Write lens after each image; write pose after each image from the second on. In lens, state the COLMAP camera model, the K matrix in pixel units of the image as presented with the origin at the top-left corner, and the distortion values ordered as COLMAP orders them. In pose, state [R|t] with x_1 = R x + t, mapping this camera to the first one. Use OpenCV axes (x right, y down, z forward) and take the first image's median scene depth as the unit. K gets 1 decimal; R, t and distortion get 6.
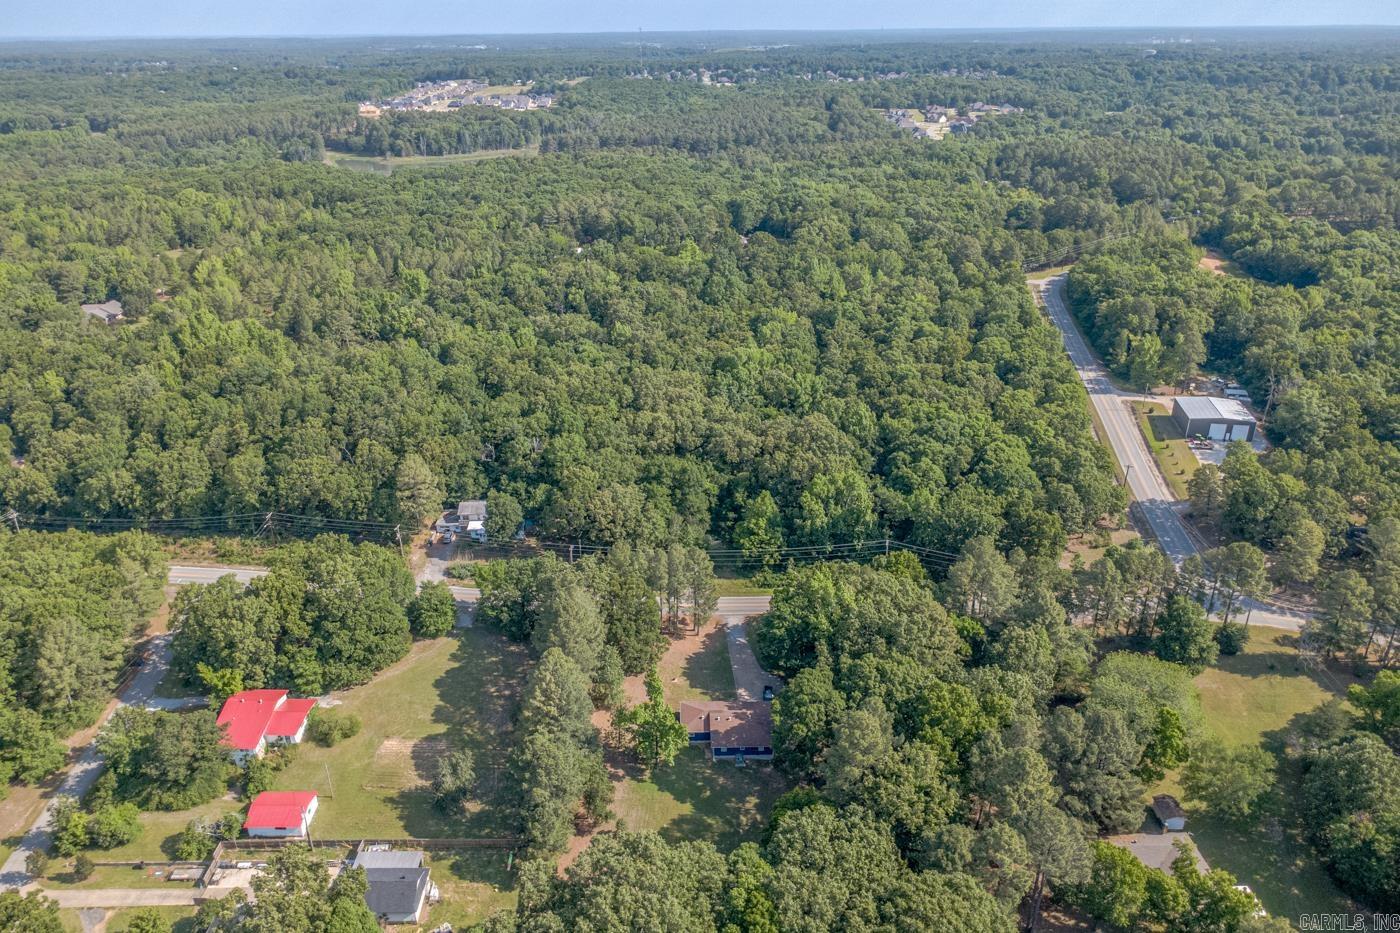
lens RADIAL K [[971.5, 0, 700.5], [0, 971.5, 466.8], [0, 0, 1]] dist [-0.006728, 0.004590]
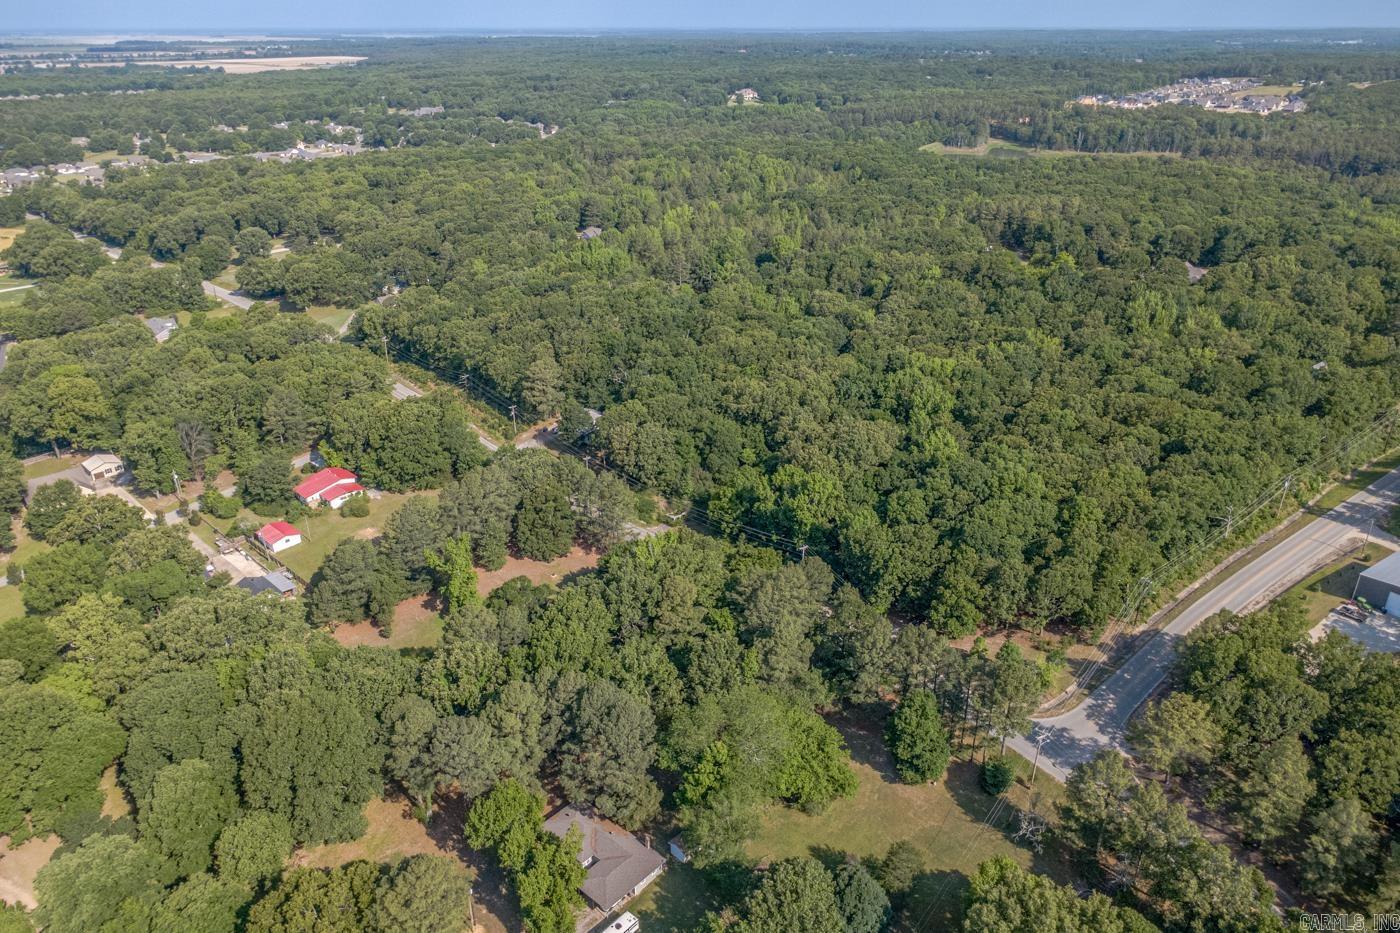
lens RADIAL K [[971.5, 0, 703.9], [0, 971.5, 461.2], [0, 0, 1]] dist [-0.006728, 0.004590]
pose [[0.723341, 0.290390, -0.626460, 0.690098], [-0.288669, 0.951354, 0.107681, -0.079711], [0.627255, 0.102950, 0.771980, 0.160072]]
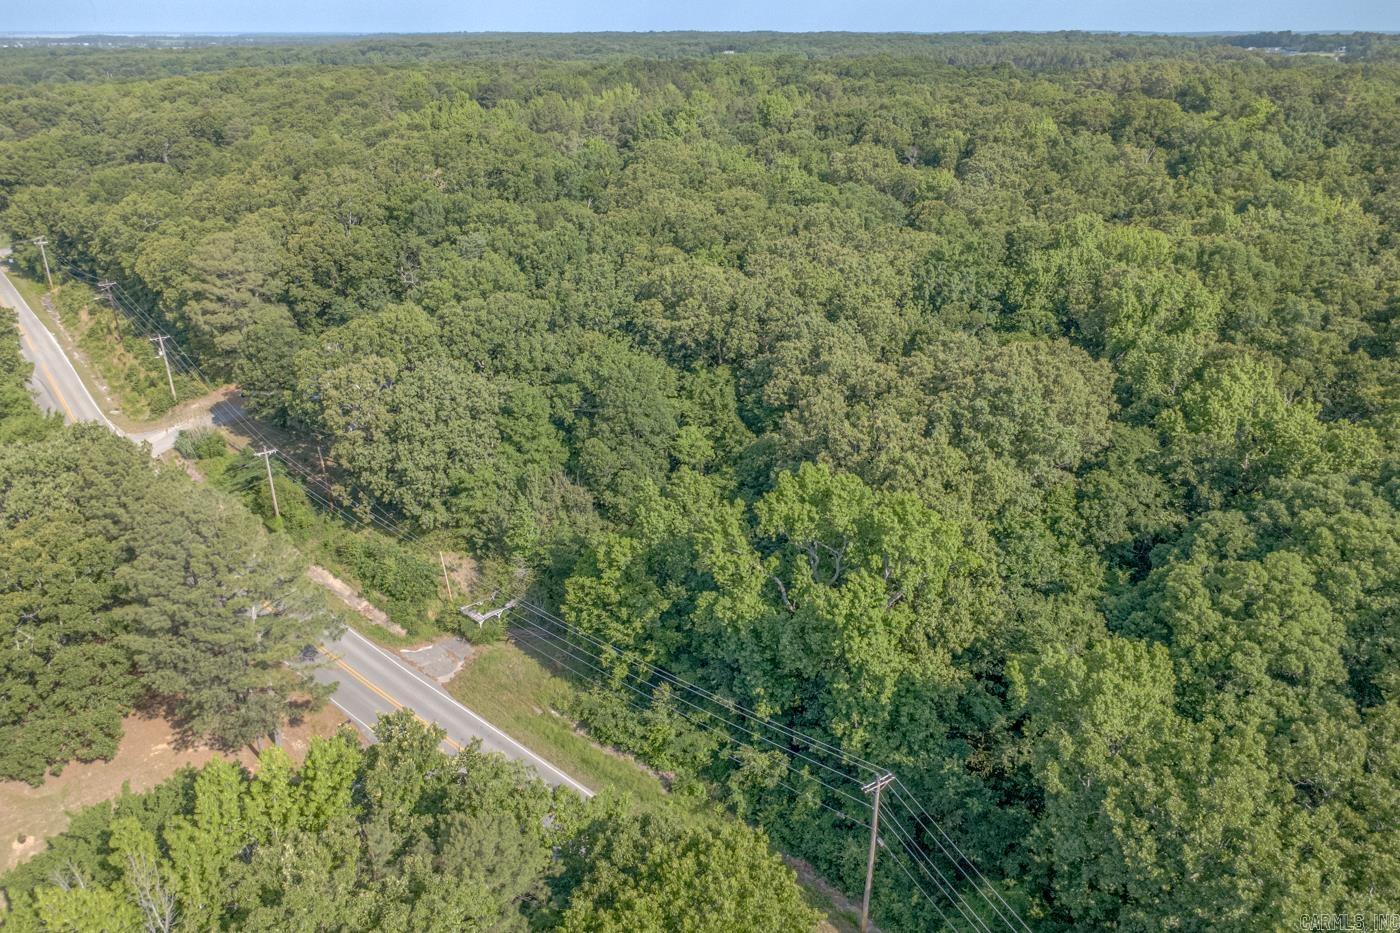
lens RADIAL K [[971.5, 0, 697.9], [0, 971.5, 471.2], [0, 0, 1]] dist [-0.006728, 0.004590]
pose [[0.728650, 0.289156, -0.620853, 0.283718], [-0.286893, 0.952004, 0.106680, -0.013225], [0.621902, 0.100386, 0.776634, 0.740036]]
